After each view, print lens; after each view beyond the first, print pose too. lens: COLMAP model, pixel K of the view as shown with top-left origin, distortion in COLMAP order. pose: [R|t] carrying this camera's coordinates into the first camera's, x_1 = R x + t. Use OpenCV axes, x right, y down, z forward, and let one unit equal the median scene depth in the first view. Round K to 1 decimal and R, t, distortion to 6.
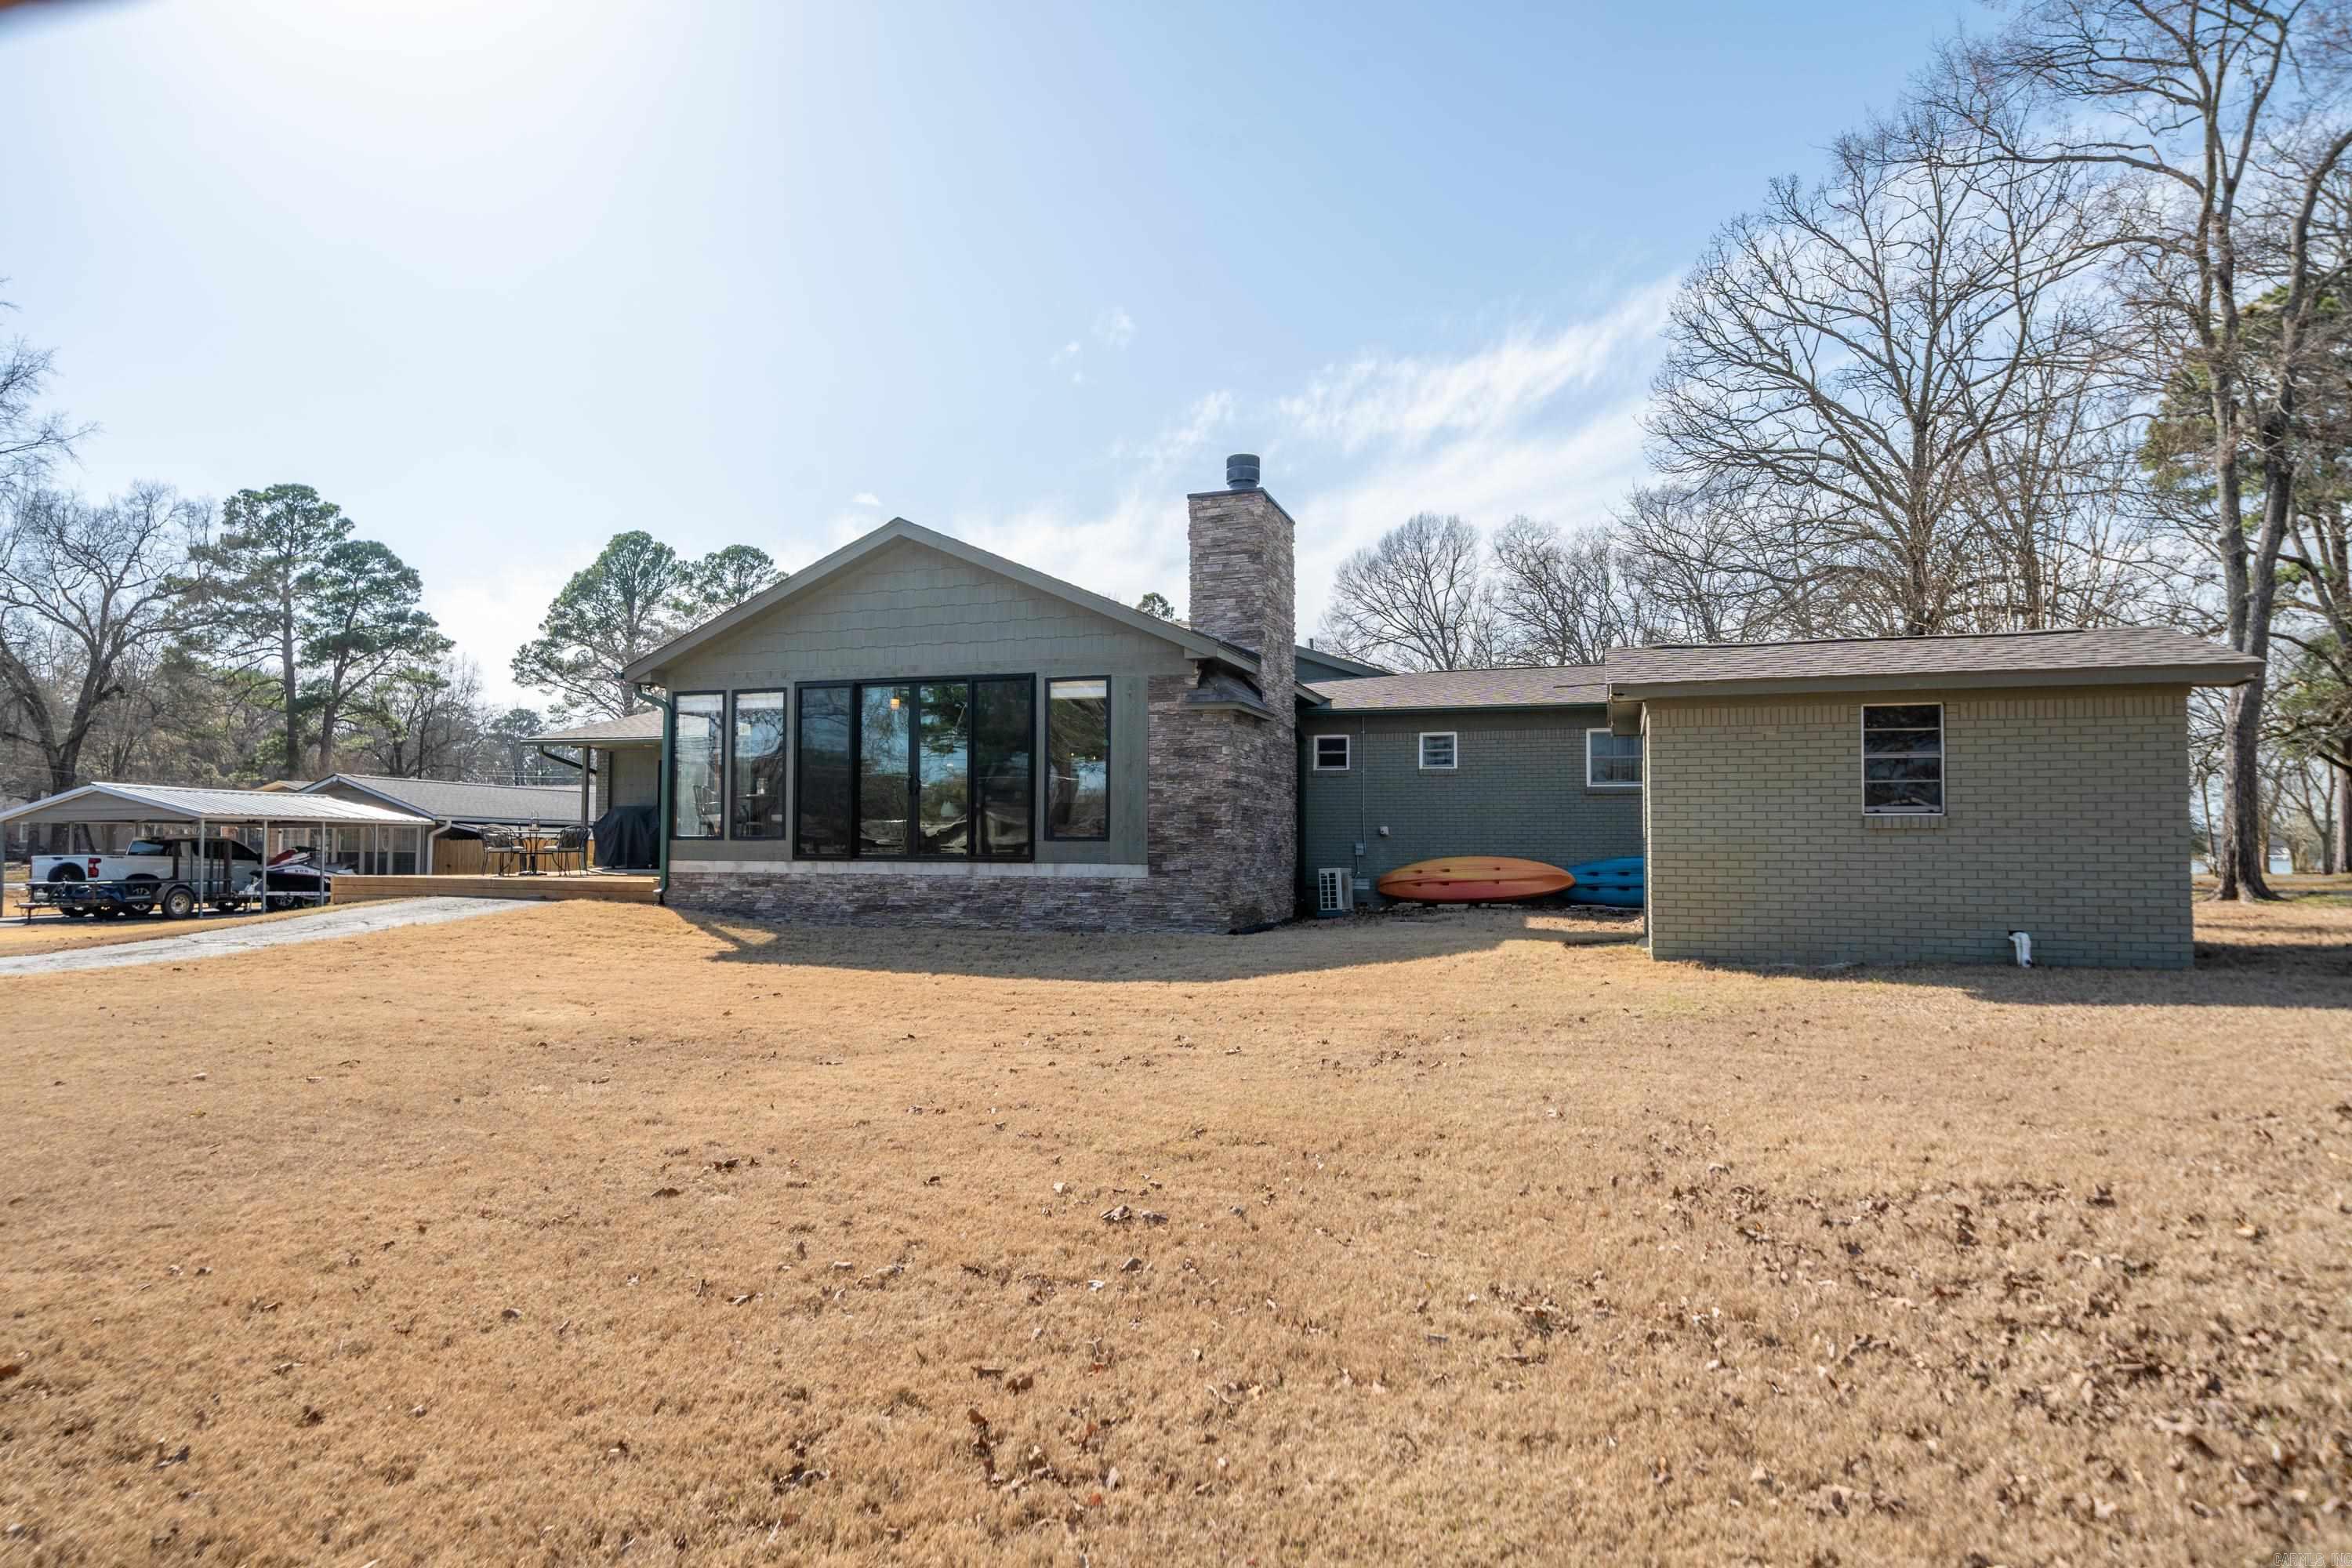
lens RADIAL K [[1338.5, 0, 1183.5], [0, 1338.5, 785.1], [0, 0, 1]] dist [0.003454, -0.000285]
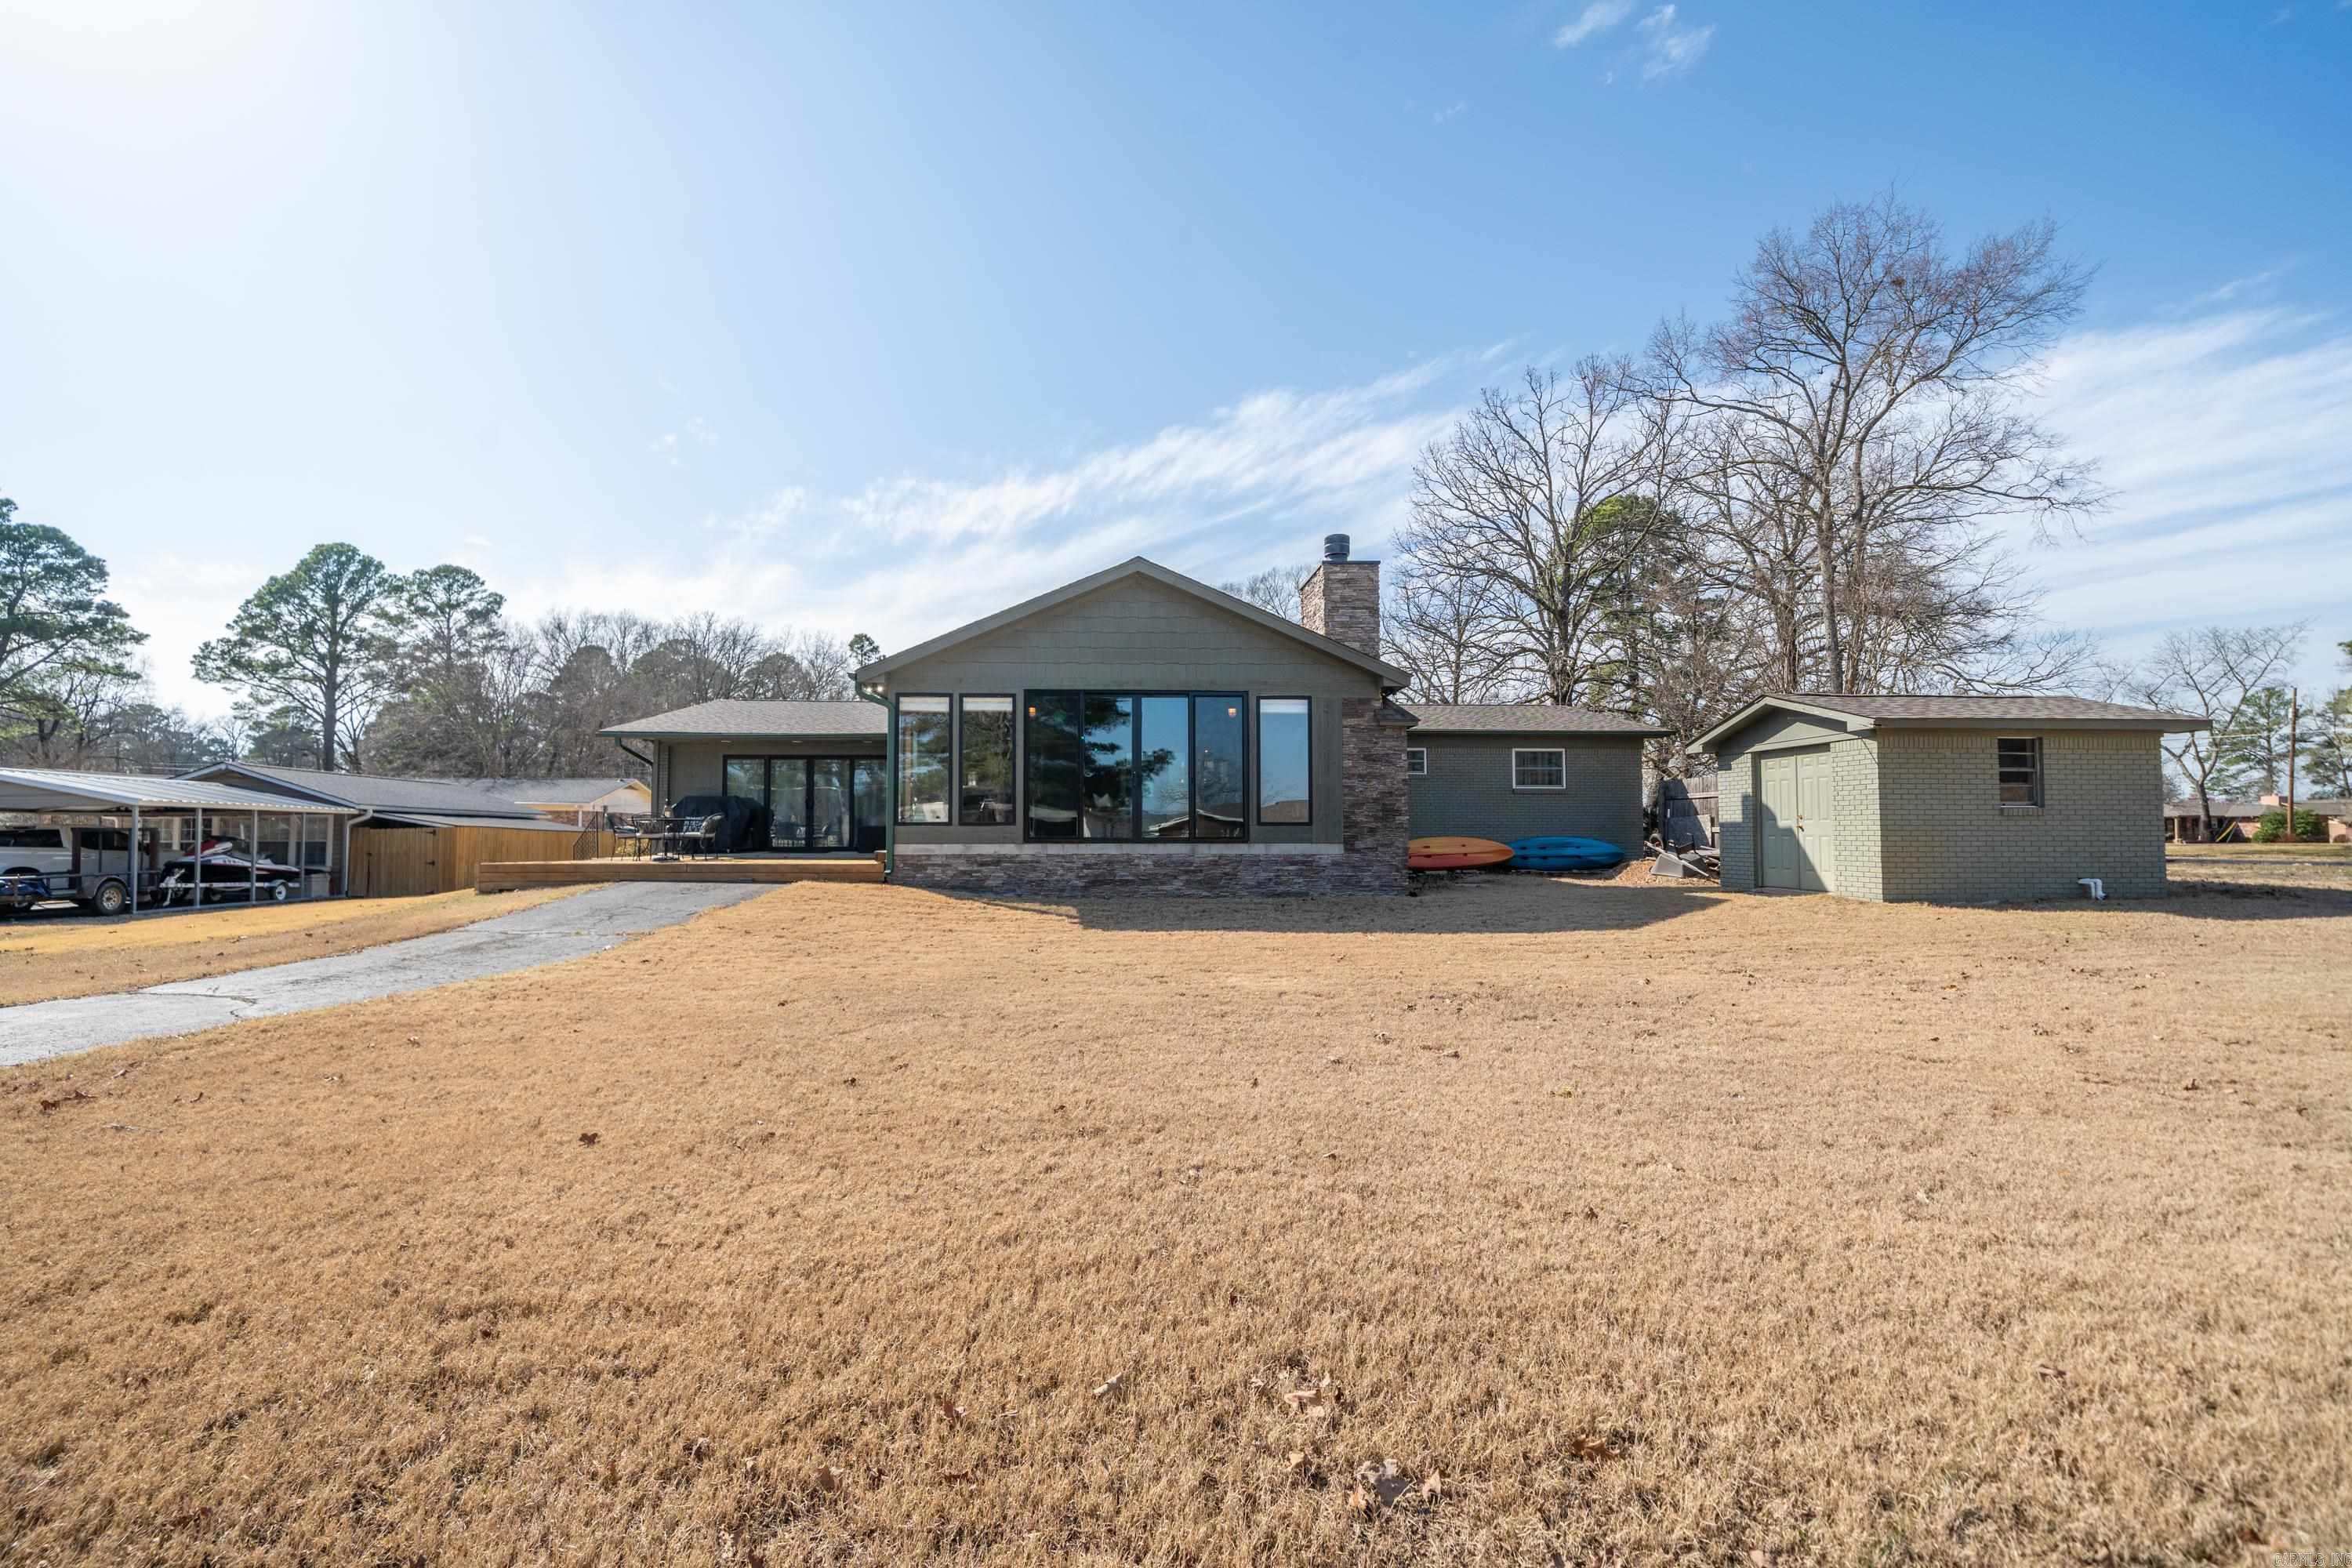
lens RADIAL K [[983.3, 0, 1176.7], [0, 983.3, 795.9], [0, 0, 1]] dist [-0.000576, -0.000379]
pose [[0.931097, 0.009640, 0.364644, -0.480697], [-0.011951, 0.999920, 0.004081, 0.010247], [-0.364576, -0.008158, 0.931138, 0.158763]]
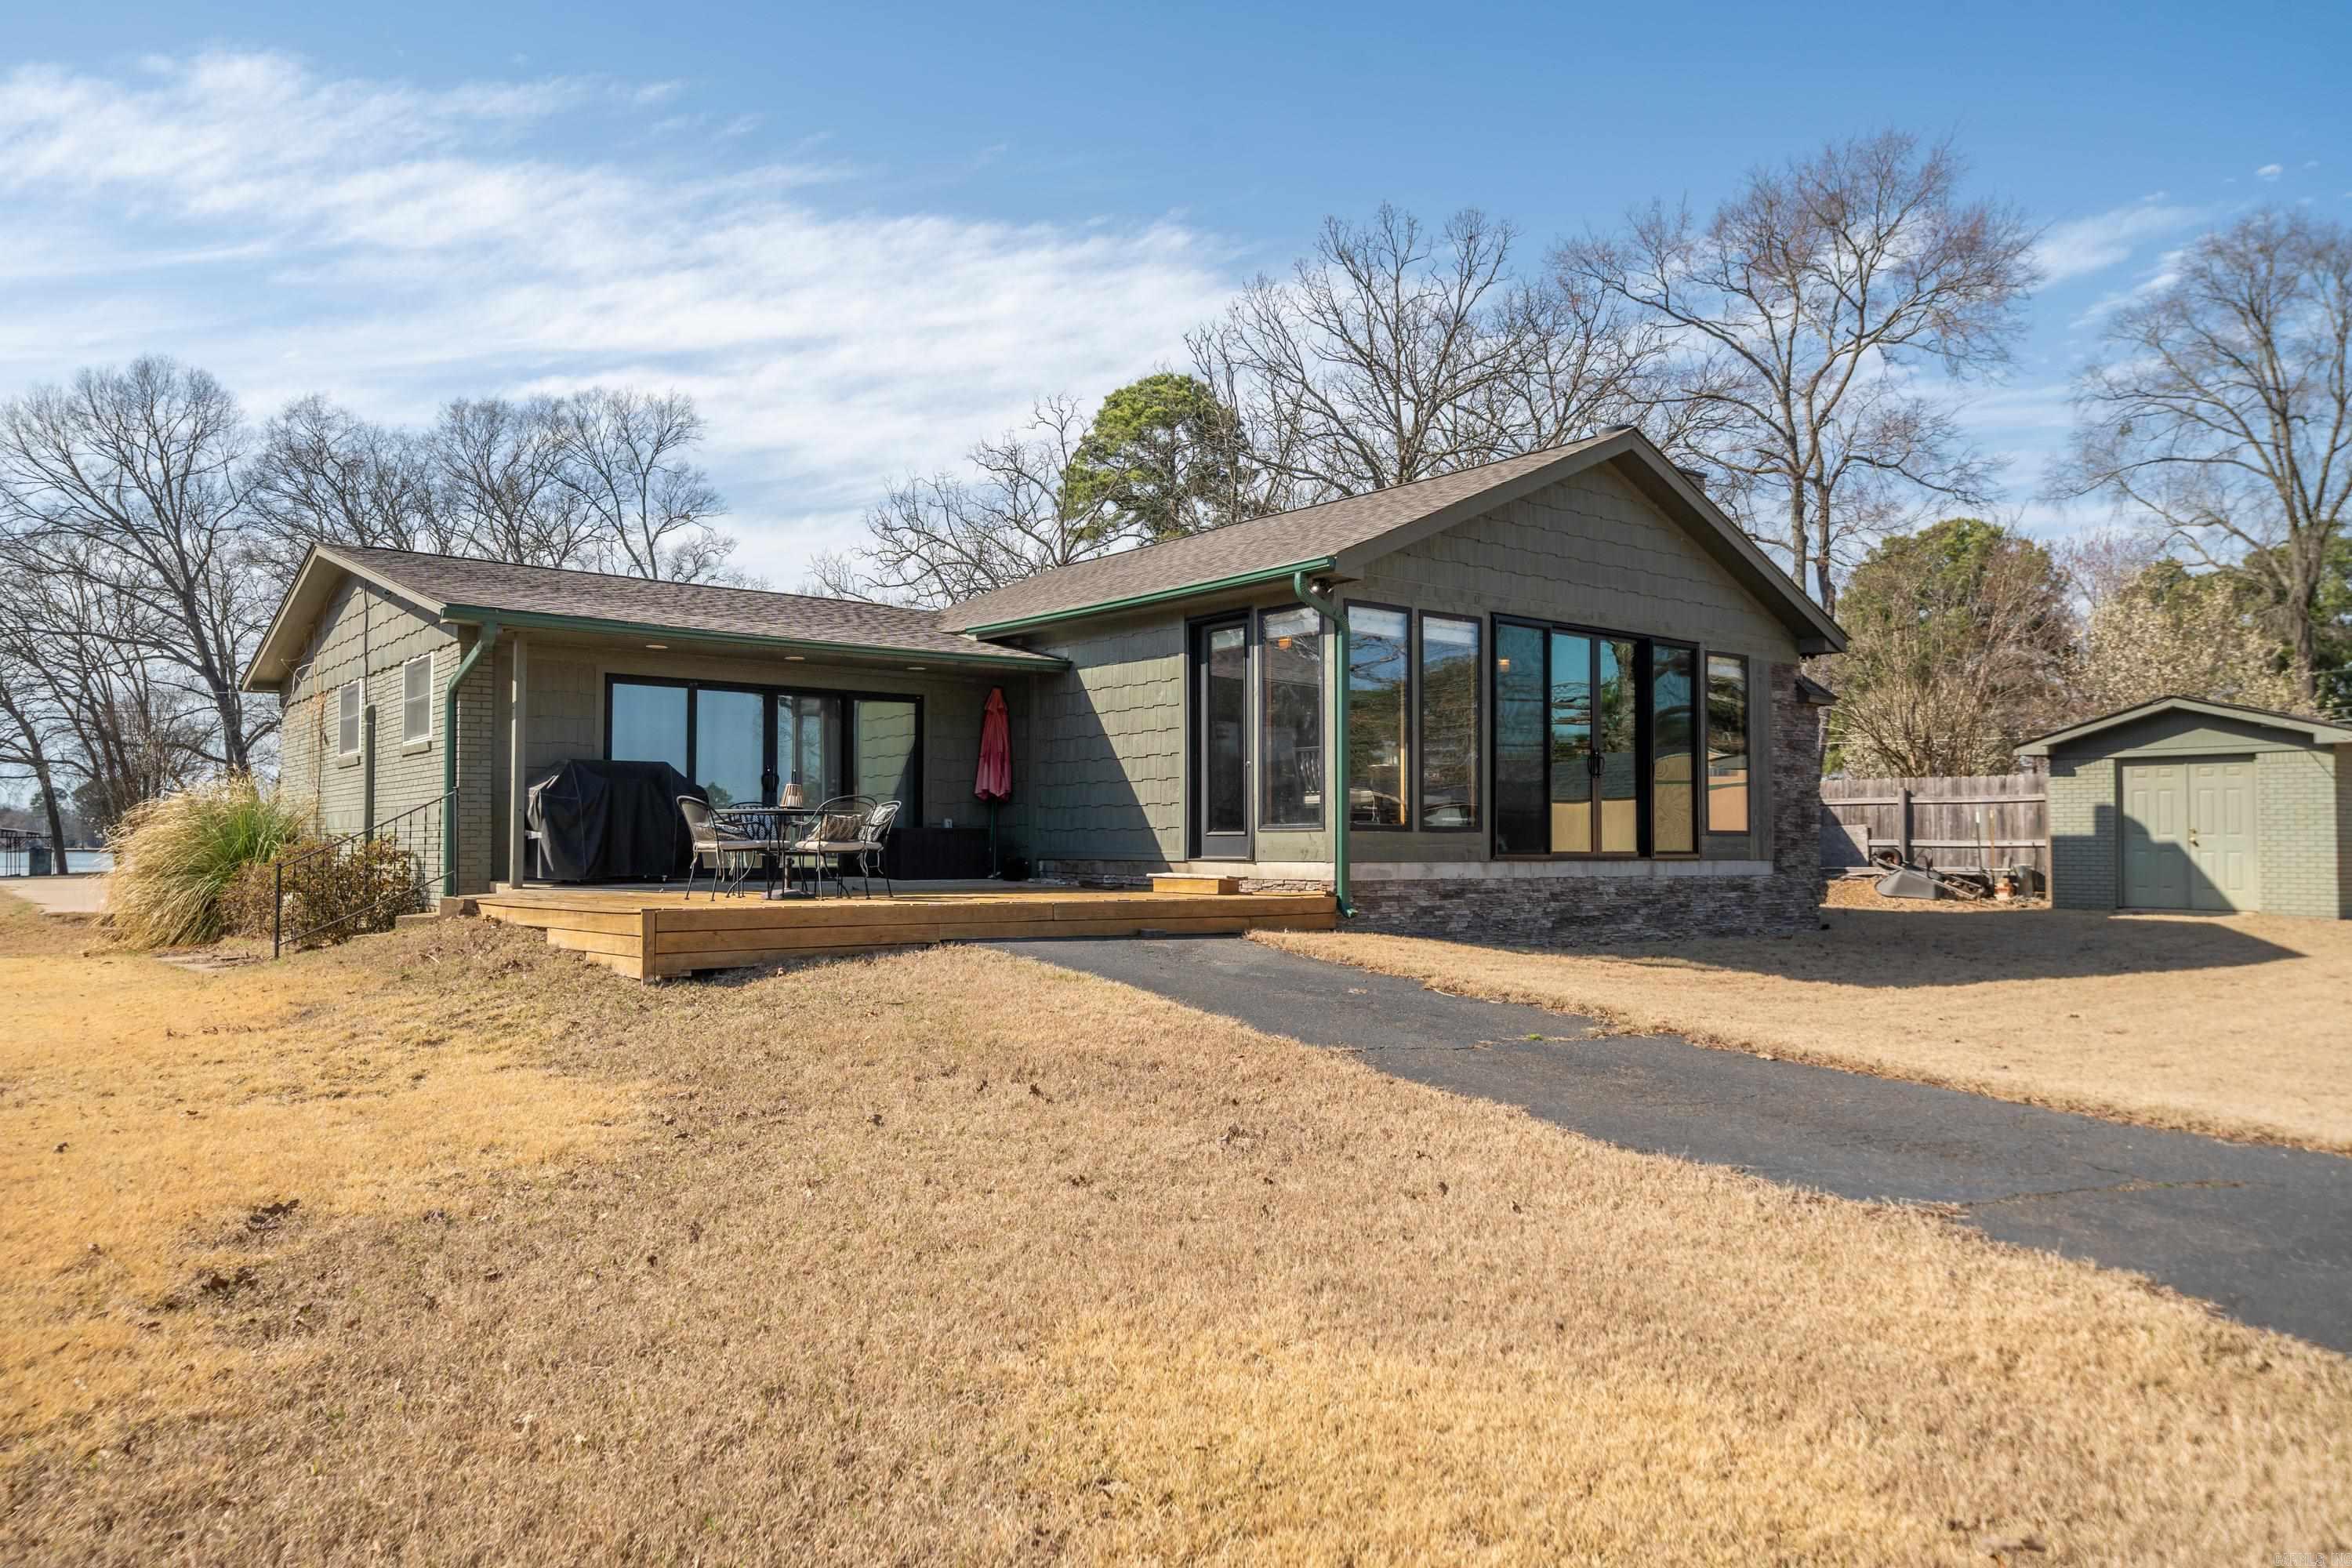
lens RADIAL K [[1520.7, 0, 1166.1], [0, 1520.7, 786.7], [0, 0, 1]] dist [-0.001133, 0.005579]
pose [[0.559322, 0.029937, 0.828410, -1.067787], [-0.039256, 0.999183, -0.009603, 0.031391], [-0.828021, -0.027149, 0.560040, 0.690972]]
